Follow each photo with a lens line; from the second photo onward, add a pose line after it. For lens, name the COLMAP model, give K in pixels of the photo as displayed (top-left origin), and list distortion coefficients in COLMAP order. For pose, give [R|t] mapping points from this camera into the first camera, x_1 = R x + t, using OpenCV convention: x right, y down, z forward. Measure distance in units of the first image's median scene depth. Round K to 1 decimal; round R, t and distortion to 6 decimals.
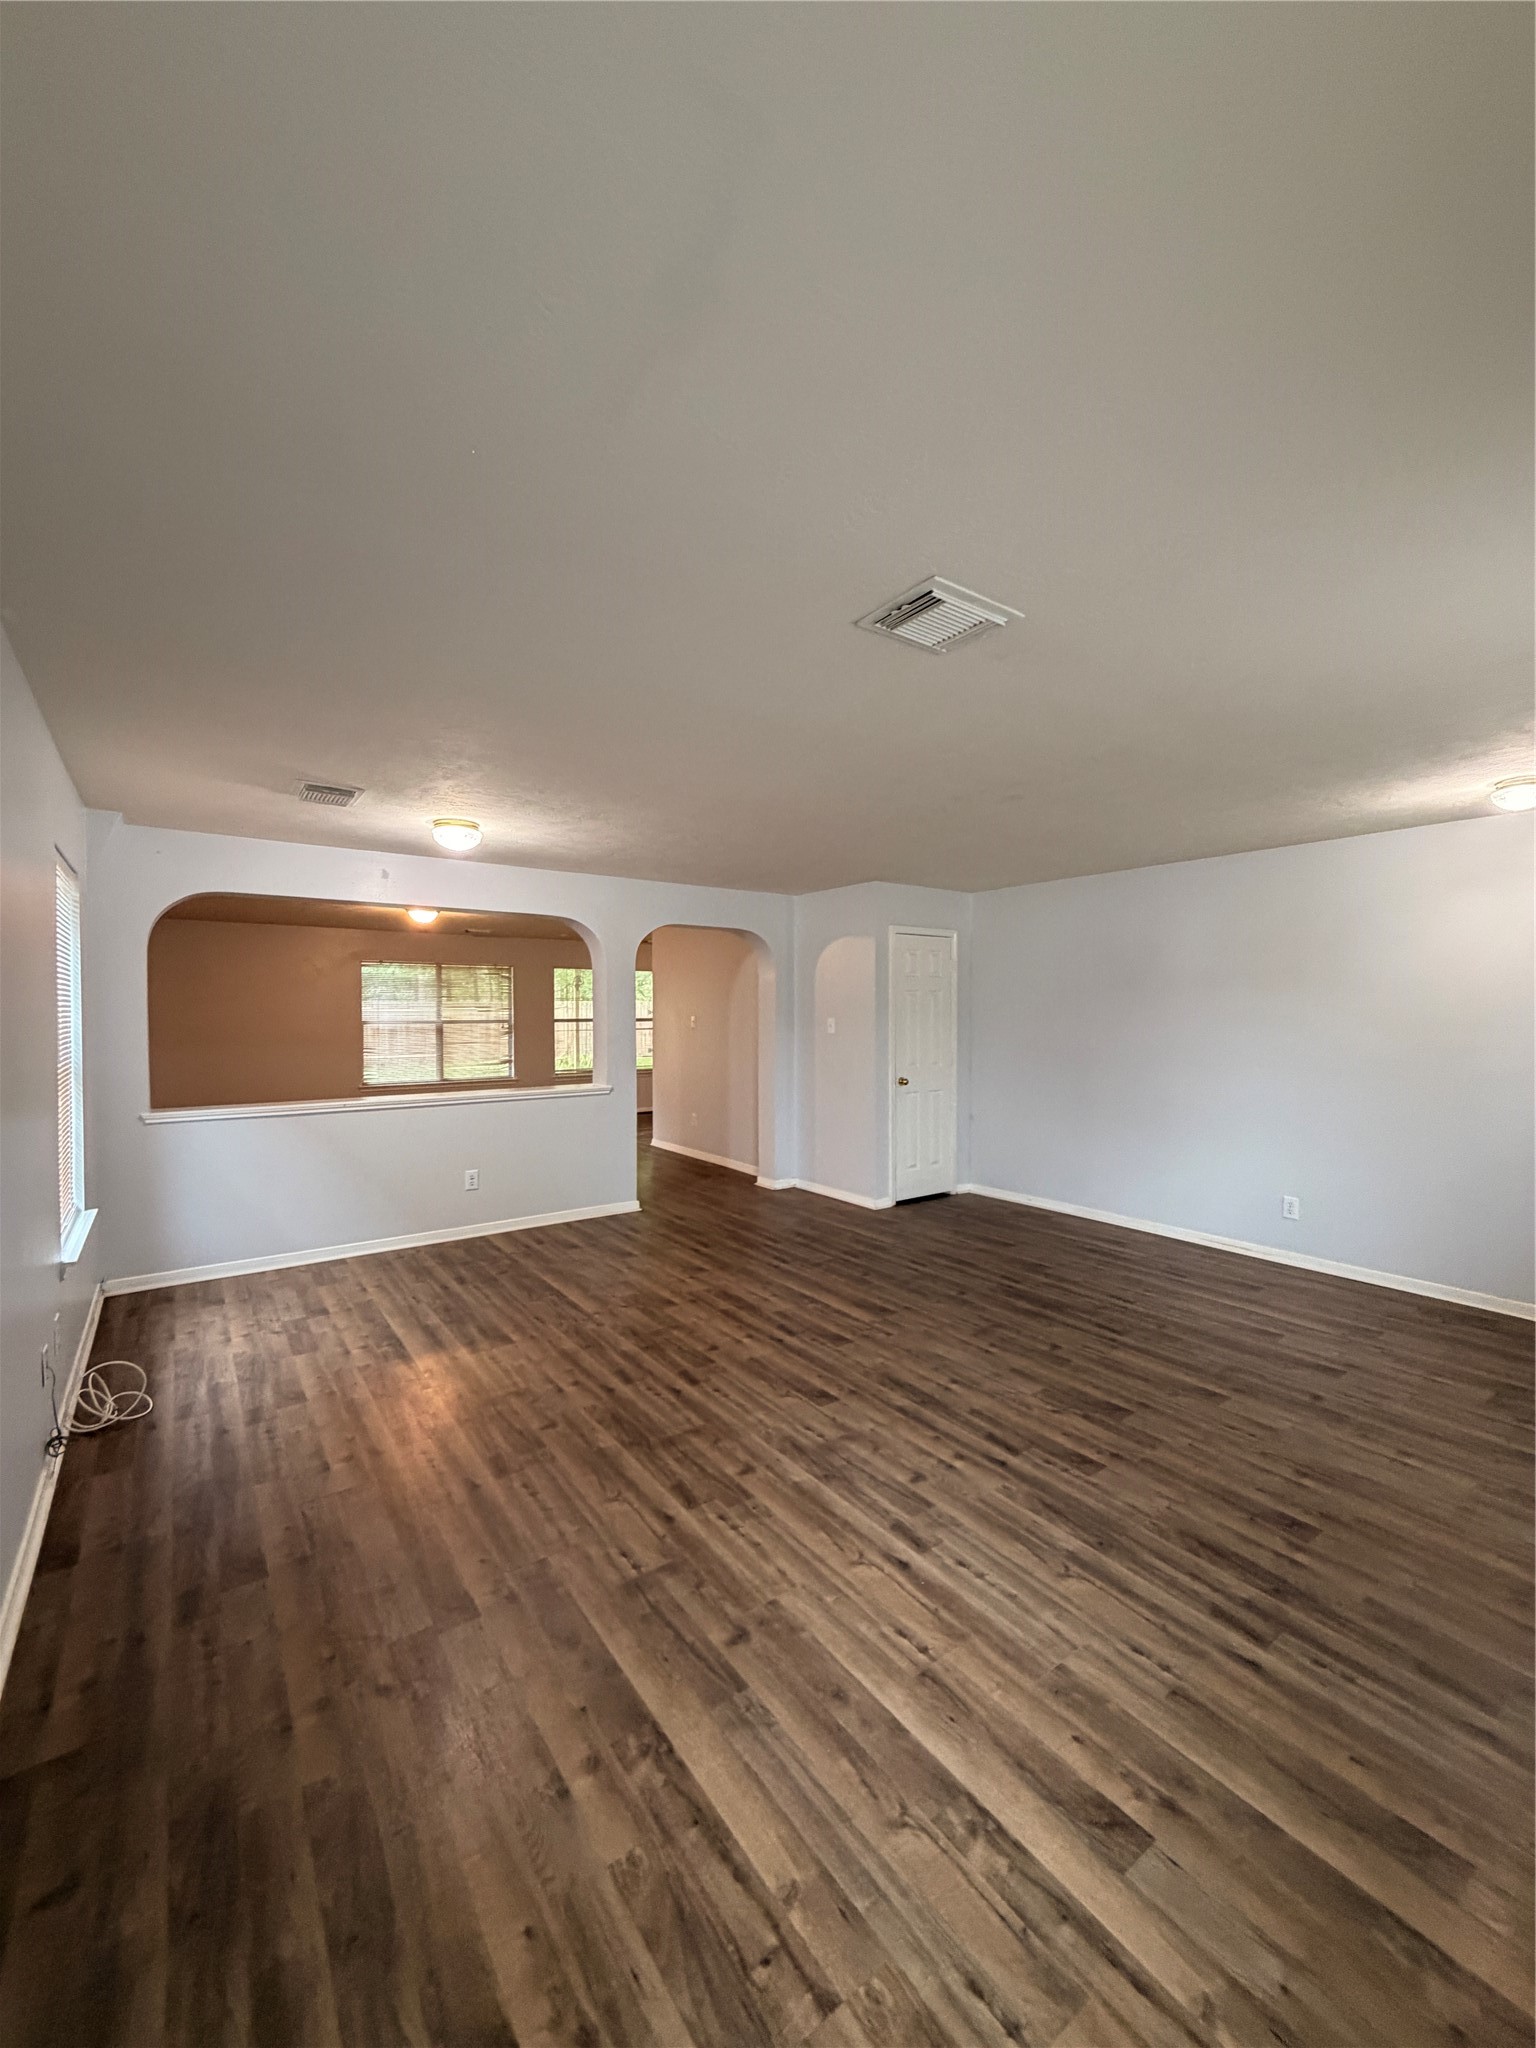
lens RADIAL K [[812.1, 0, 771.6], [0, 812.1, 1014.8], [0, 0, 1]] dist [0.001023, 0.000392]
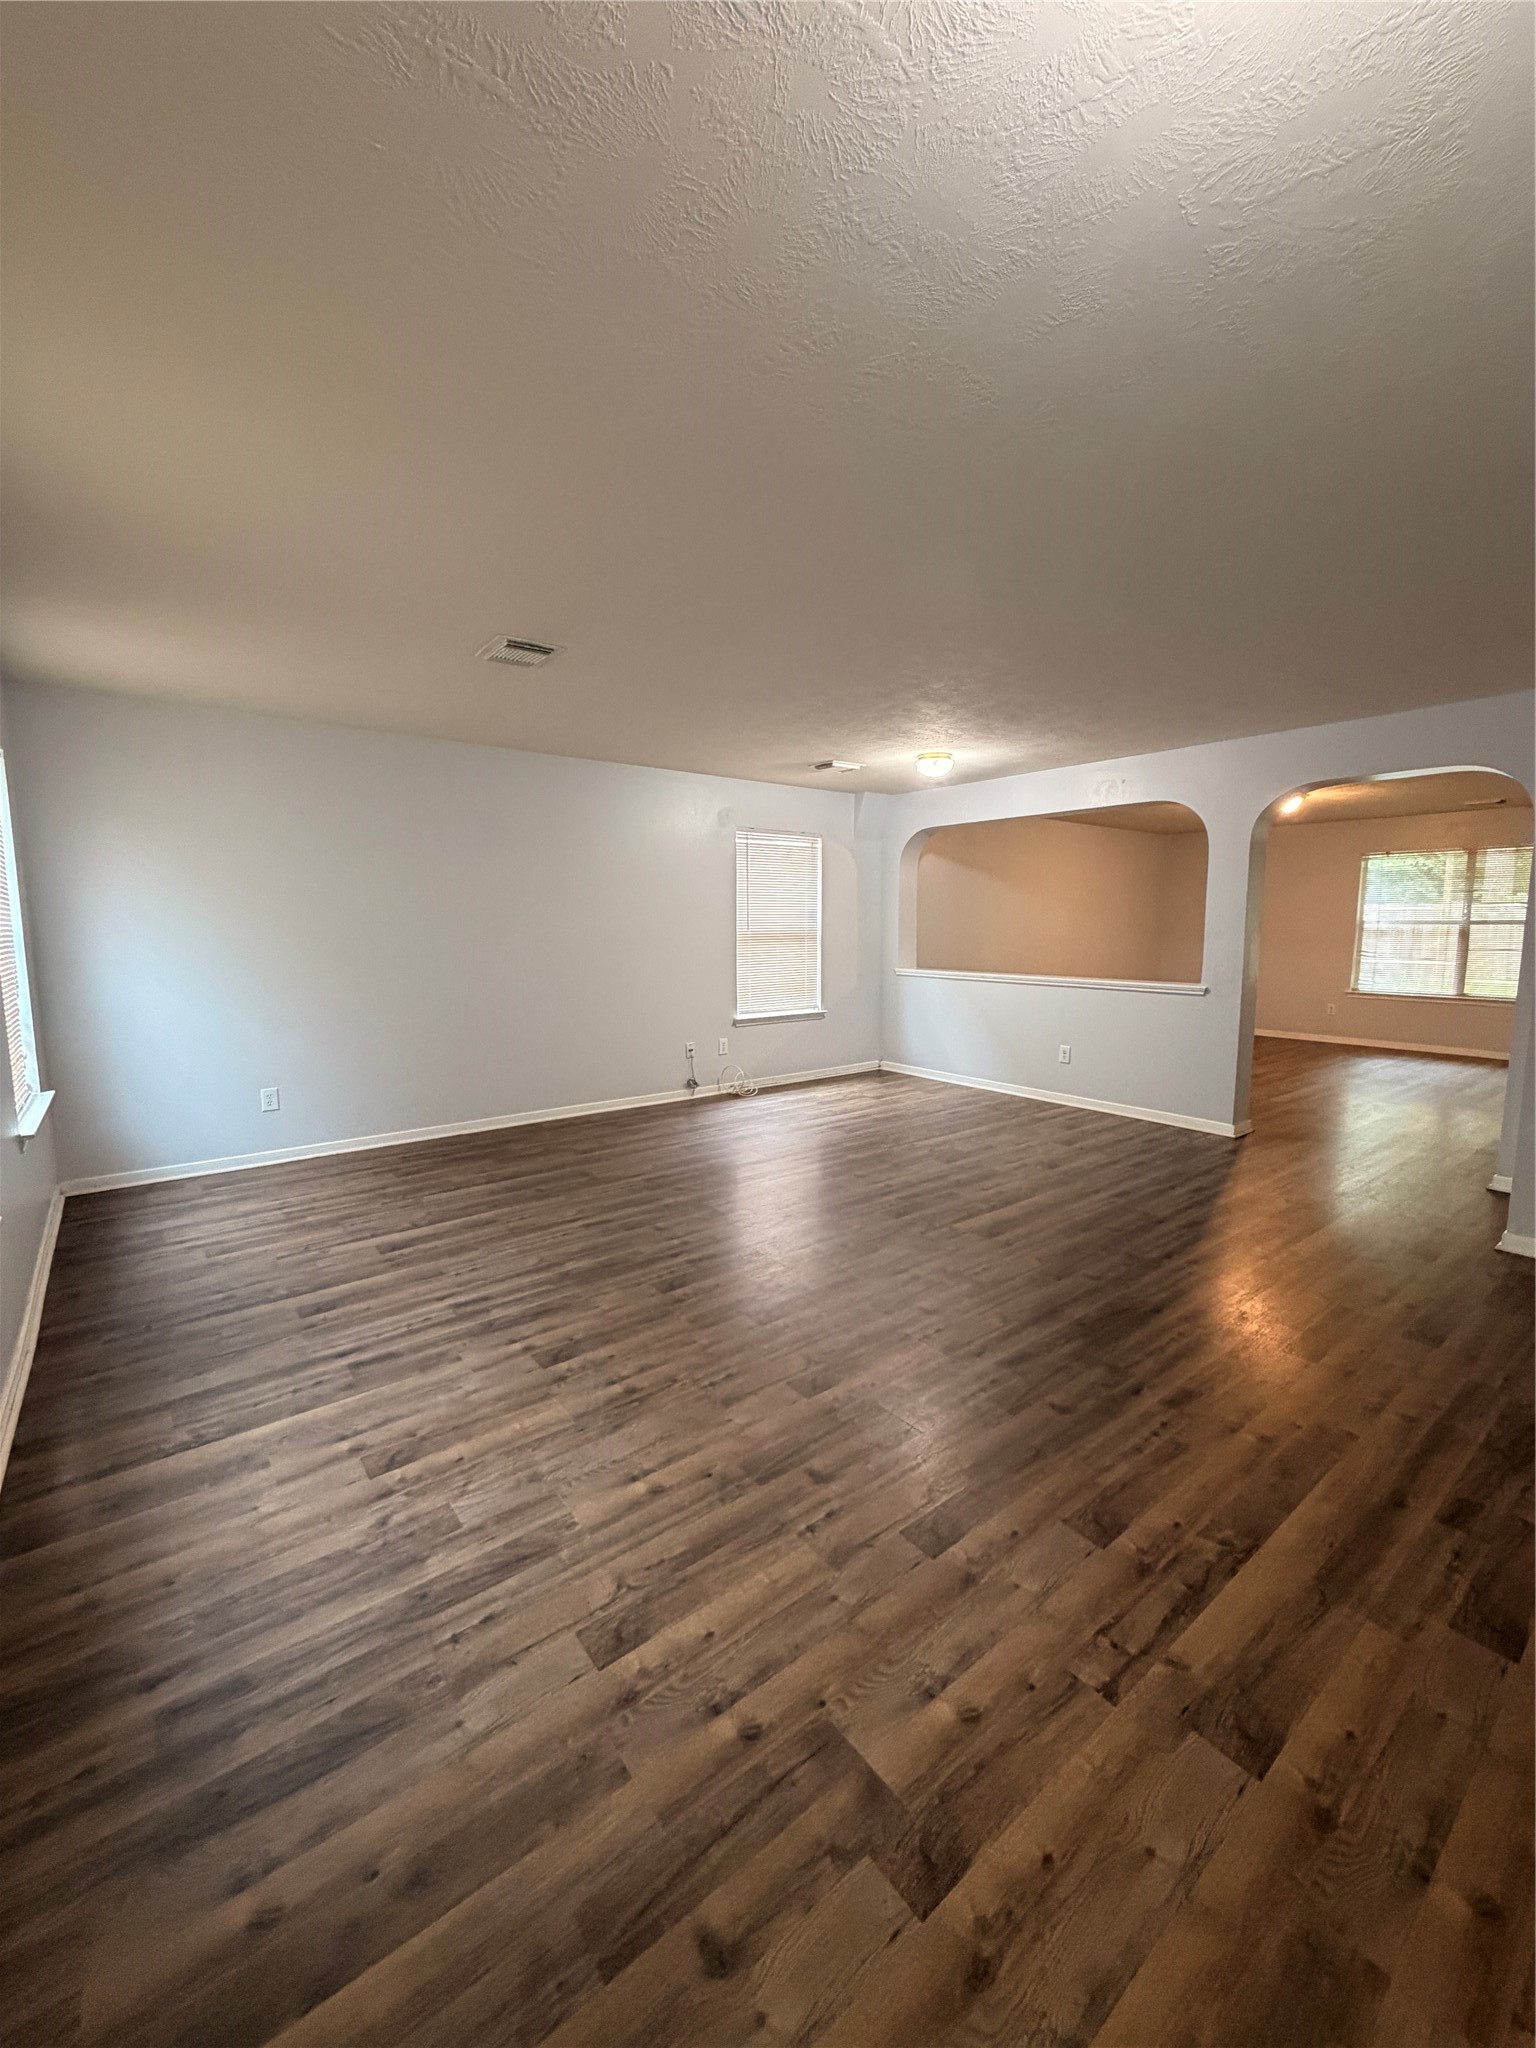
lens RADIAL K [[812.1, 0, 771.6], [0, 812.1, 1014.8], [0, 0, 1]] dist [0.001023, 0.000392]
pose [[0.038212, 0.113787, -0.992770, 1.556862], [-0.003016, 0.993504, 0.113755, 0.043208], [0.999265, -0.001353, 0.038307, 1.155108]]
